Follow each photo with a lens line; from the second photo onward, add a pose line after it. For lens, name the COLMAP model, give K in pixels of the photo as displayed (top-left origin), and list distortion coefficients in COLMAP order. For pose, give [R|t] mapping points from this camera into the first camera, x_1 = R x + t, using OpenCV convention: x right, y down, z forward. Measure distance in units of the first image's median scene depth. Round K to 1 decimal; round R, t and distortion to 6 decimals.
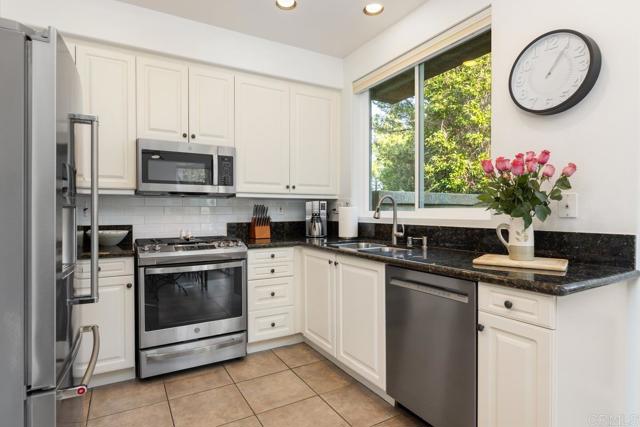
lens RADIAL K [[340.0, 0, 318.1], [0, 340.0, 211.5], [0, 0, 1]] dist [0.002042, 0.000179]
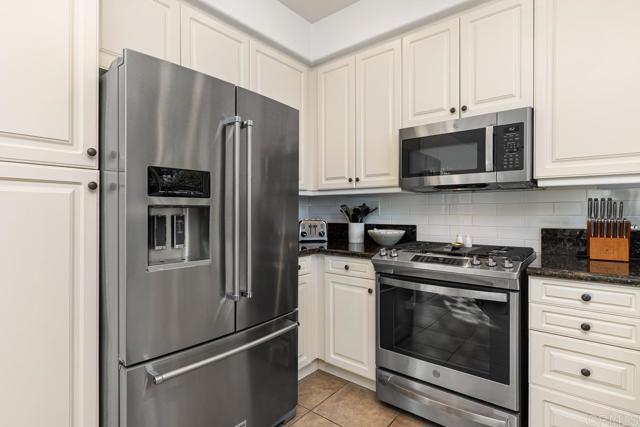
lens RADIAL K [[327.7, 0, 318.8], [0, 327.7, 211.9], [0, 0, 1]] dist [-0.000415, -0.000764]
pose [[0.359669, 0.006663, -0.933056, 0.160958], [0.005261, 0.999944, 0.009169, -0.004879], [0.933065, -0.008207, 0.359614, 0.396618]]
